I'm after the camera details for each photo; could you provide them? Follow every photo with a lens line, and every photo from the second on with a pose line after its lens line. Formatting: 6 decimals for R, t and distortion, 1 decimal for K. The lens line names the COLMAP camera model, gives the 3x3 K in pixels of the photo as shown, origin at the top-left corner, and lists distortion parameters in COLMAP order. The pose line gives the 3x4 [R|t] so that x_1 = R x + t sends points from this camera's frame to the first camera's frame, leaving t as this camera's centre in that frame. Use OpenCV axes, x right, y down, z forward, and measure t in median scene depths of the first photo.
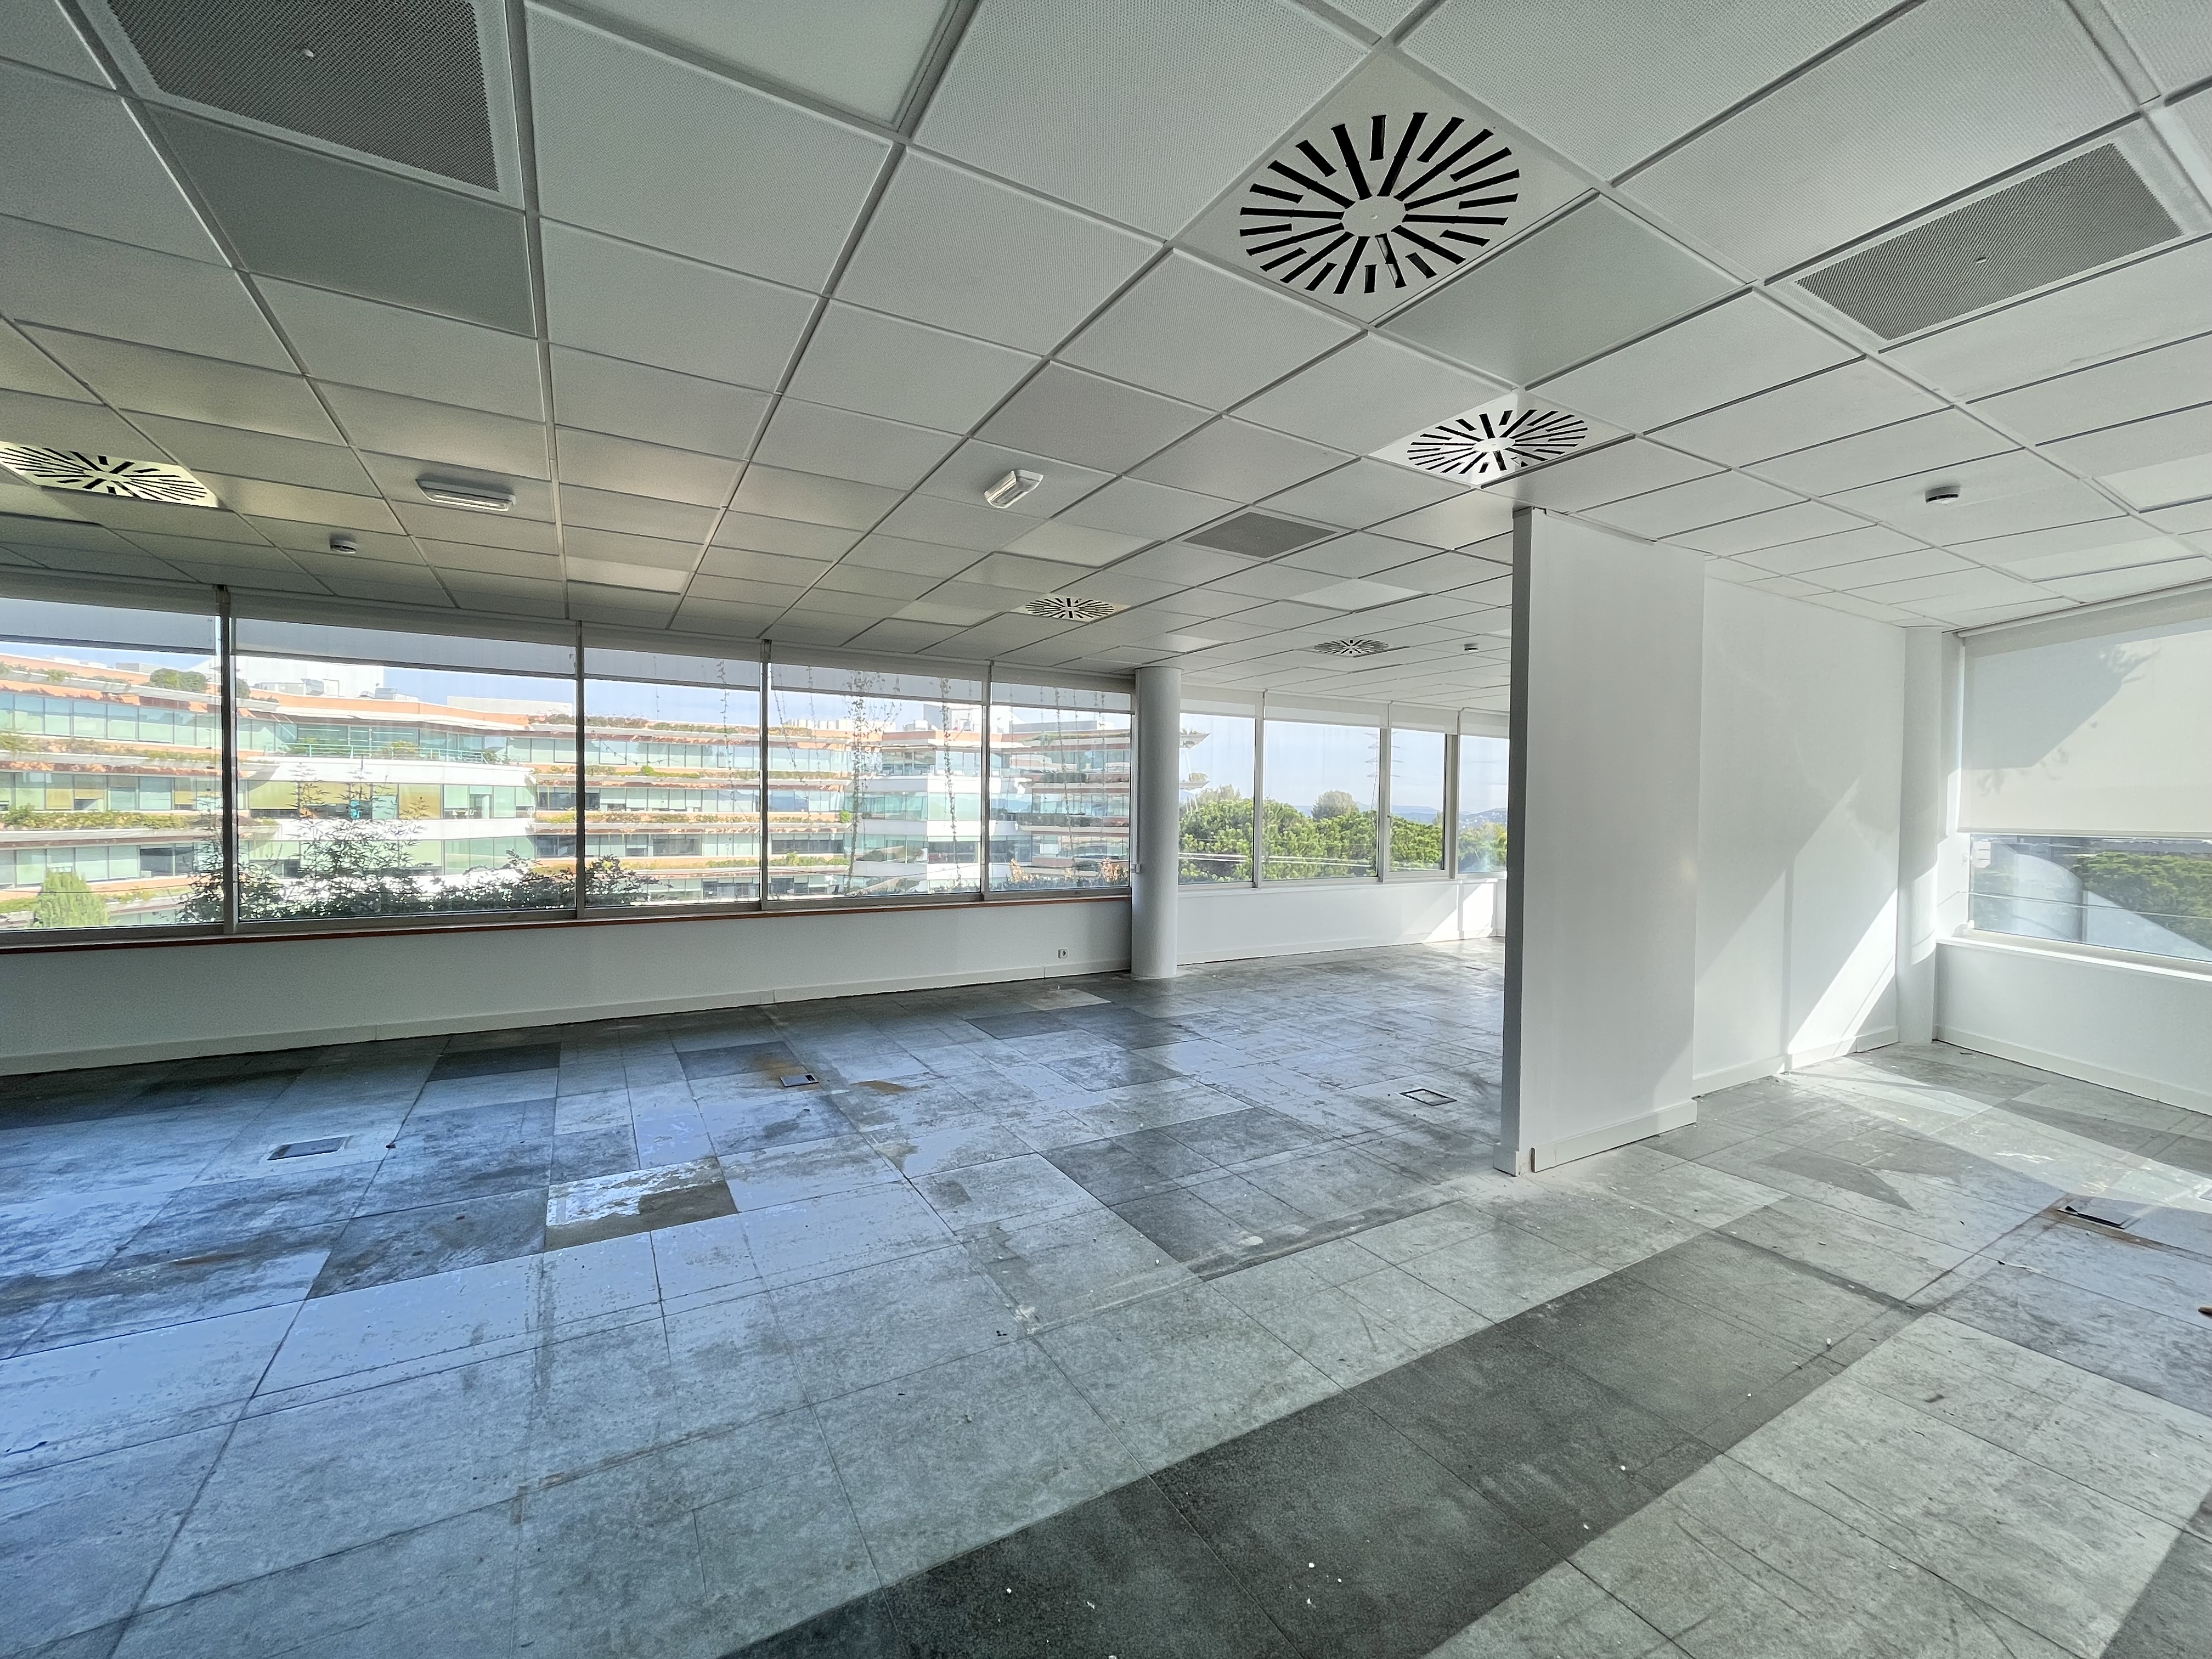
lens RADIAL K [[899.5, 0, 1104.5], [0, 899.5, 829.8], [0, 0, 1]] dist [-0.004018, 0.000491]
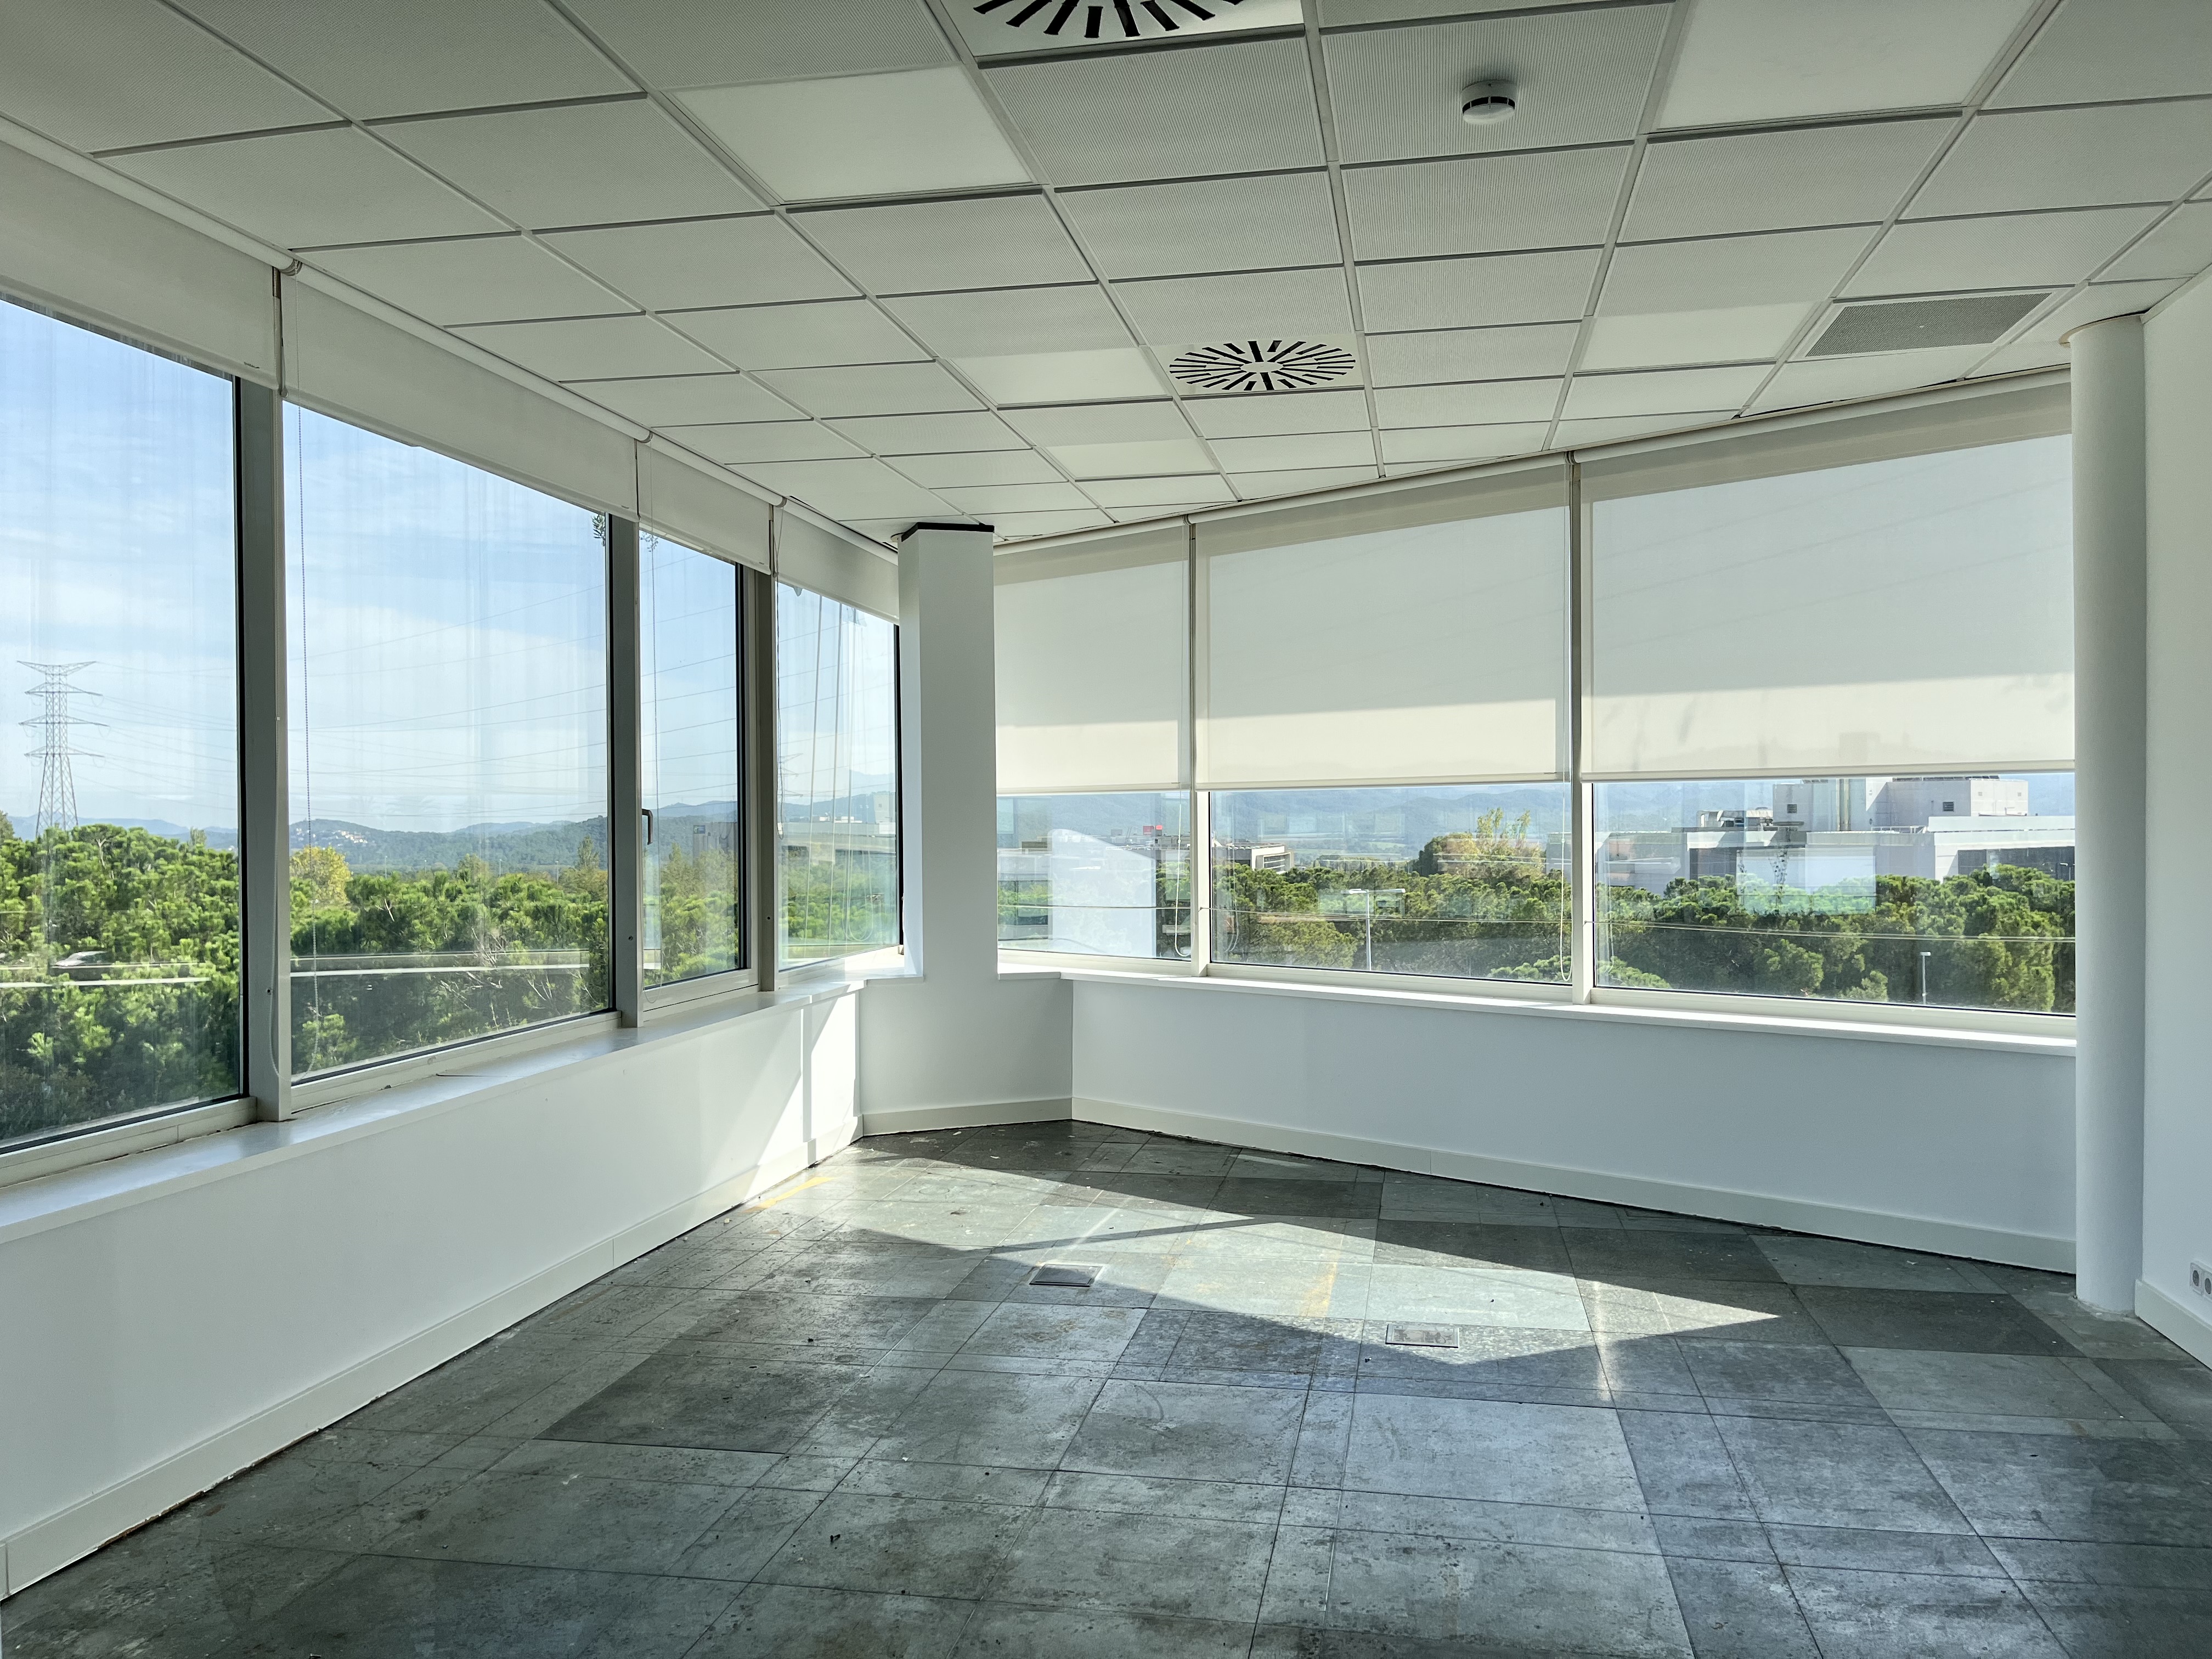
lens RADIAL K [[1676.3, 0, 1116.5], [0, 1676.3, 839.8], [0, 0, 1]] dist [0.072418, -0.090735]
pose [[0.653976, -0.024426, 0.756121, -0.013106], [0.033848, 0.999422, 0.003011, -0.001194], [-0.755758, 0.023624, 0.654425, 0.473806]]
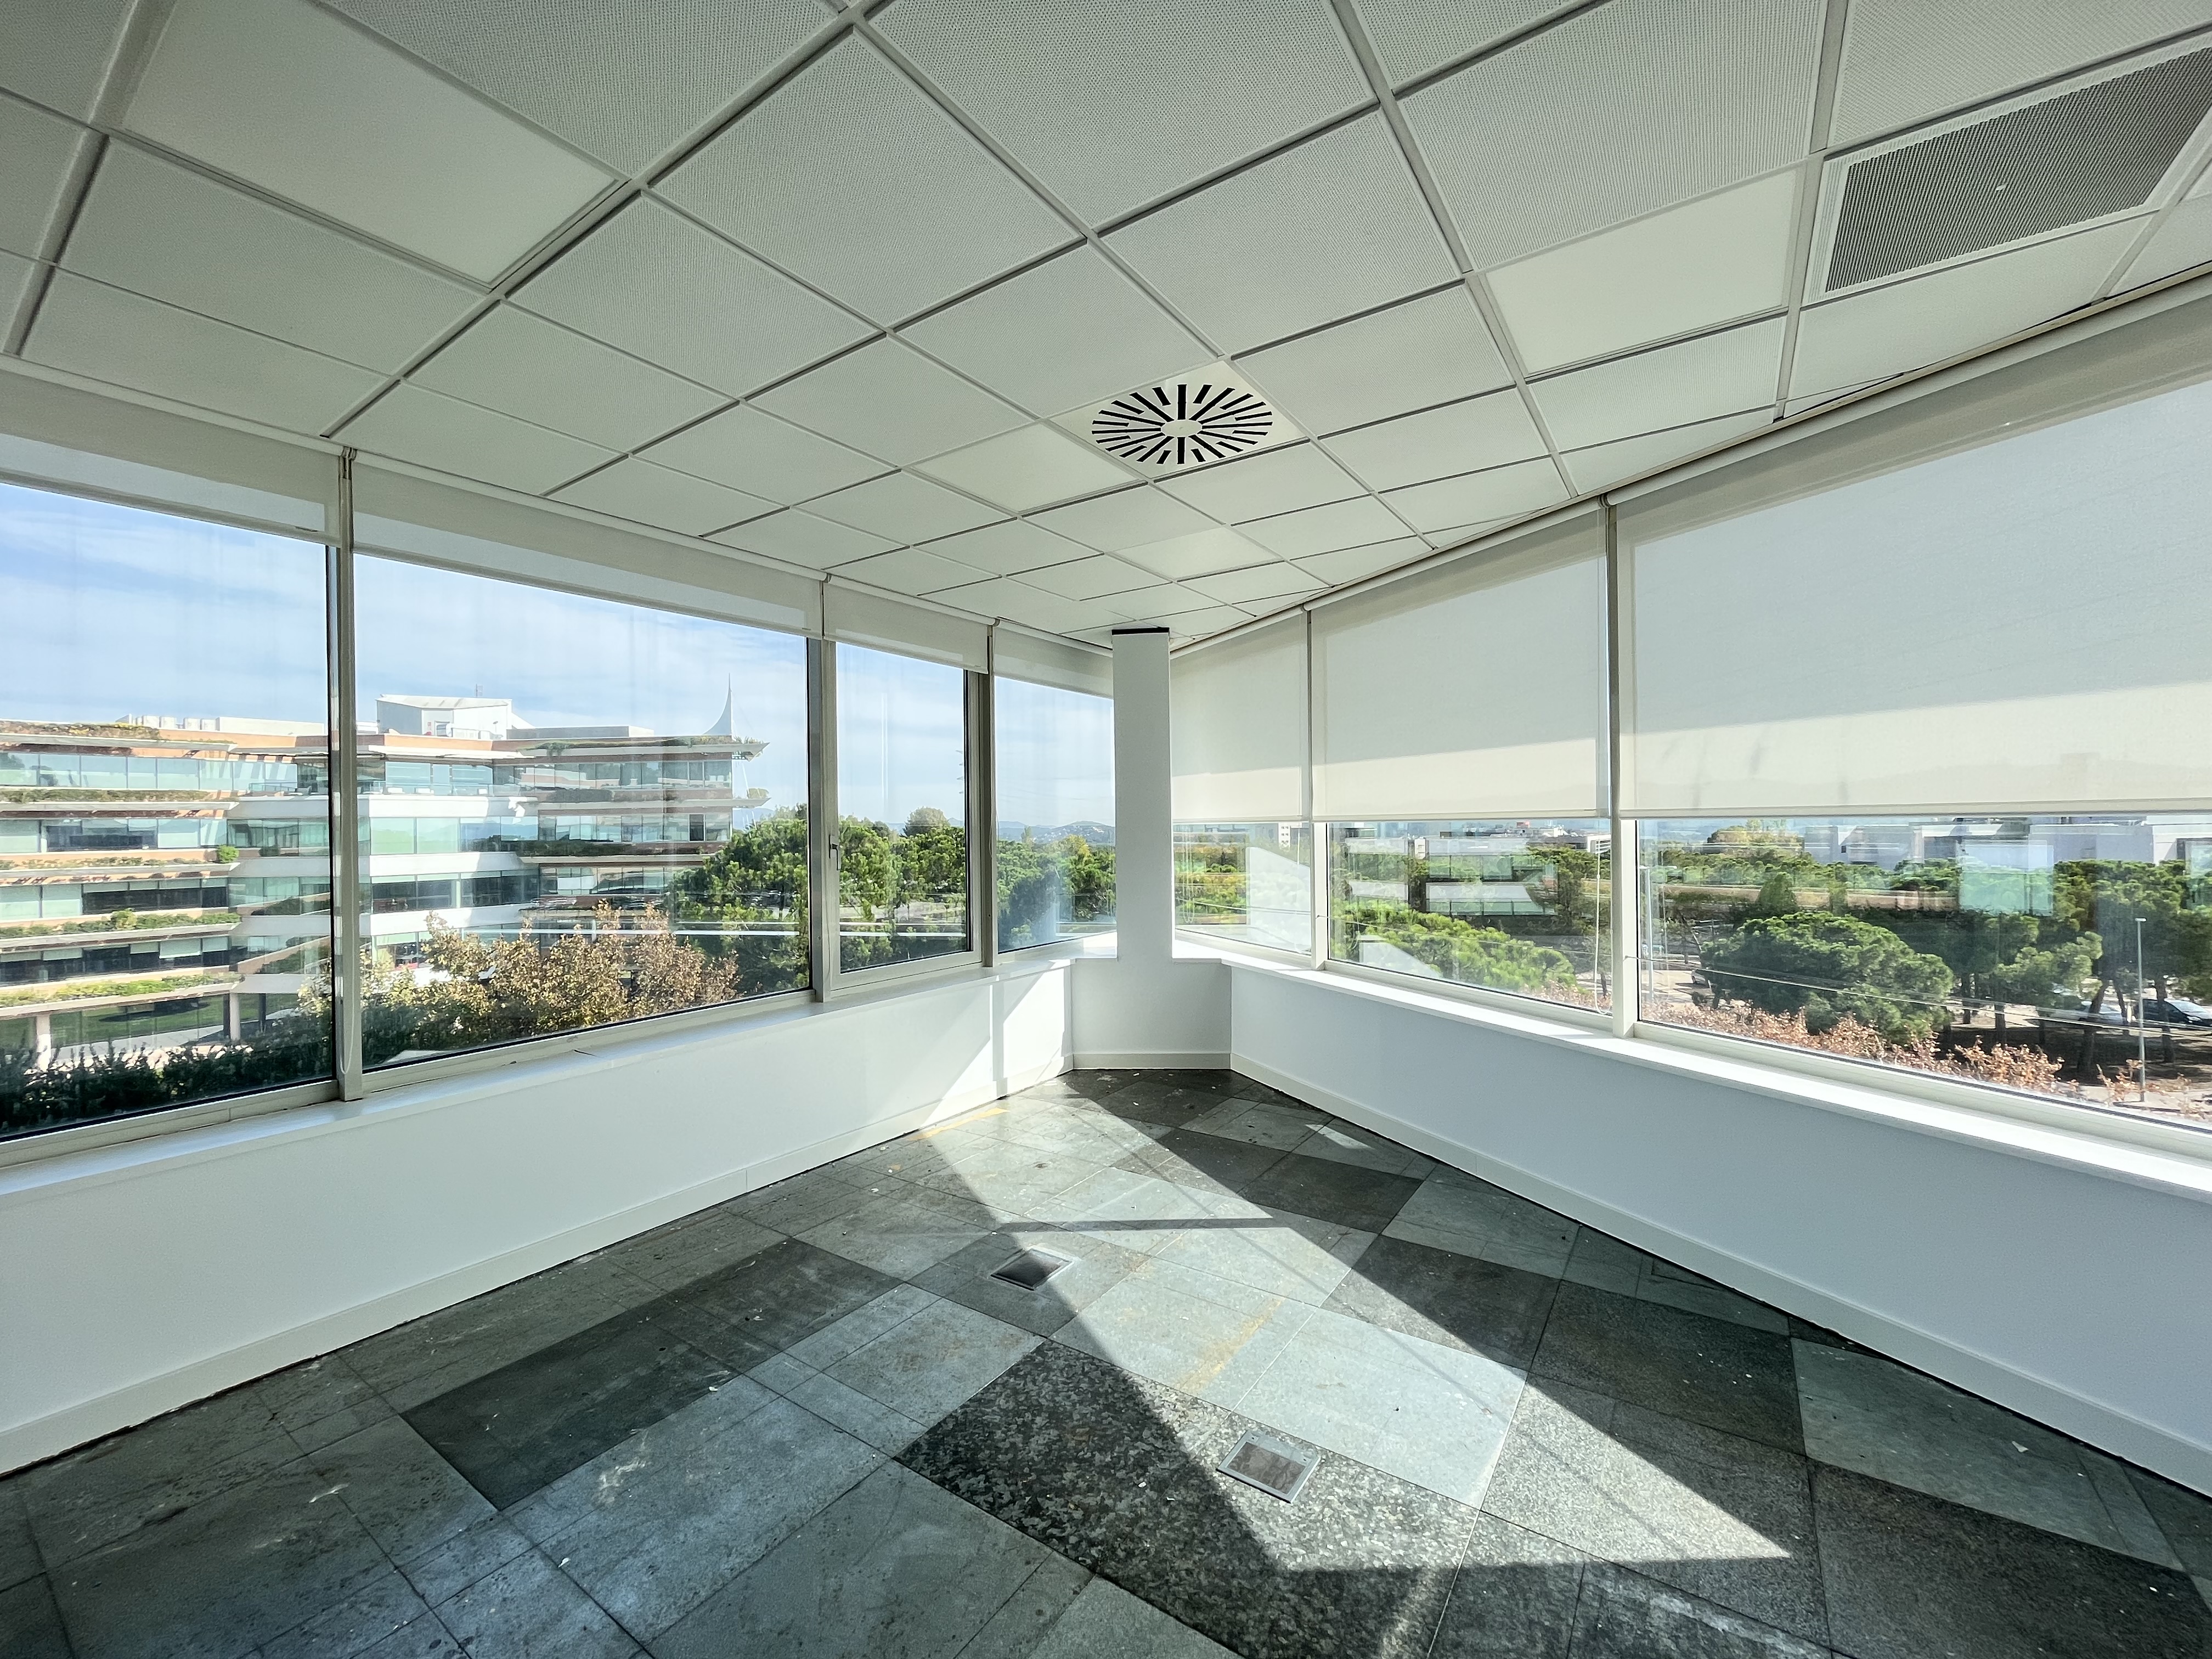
lens RADIAL K [[899.5, 0, 1105.3], [0, 899.5, 826.6], [0, 0, 1]] dist [-0.004018, 0.000491]
pose [[0.903473, -0.024506, 0.427944, 0.236854], [0.034407, 0.999289, -0.015417, -0.012504], [-0.427262, 0.028653, 0.903674, 0.526563]]
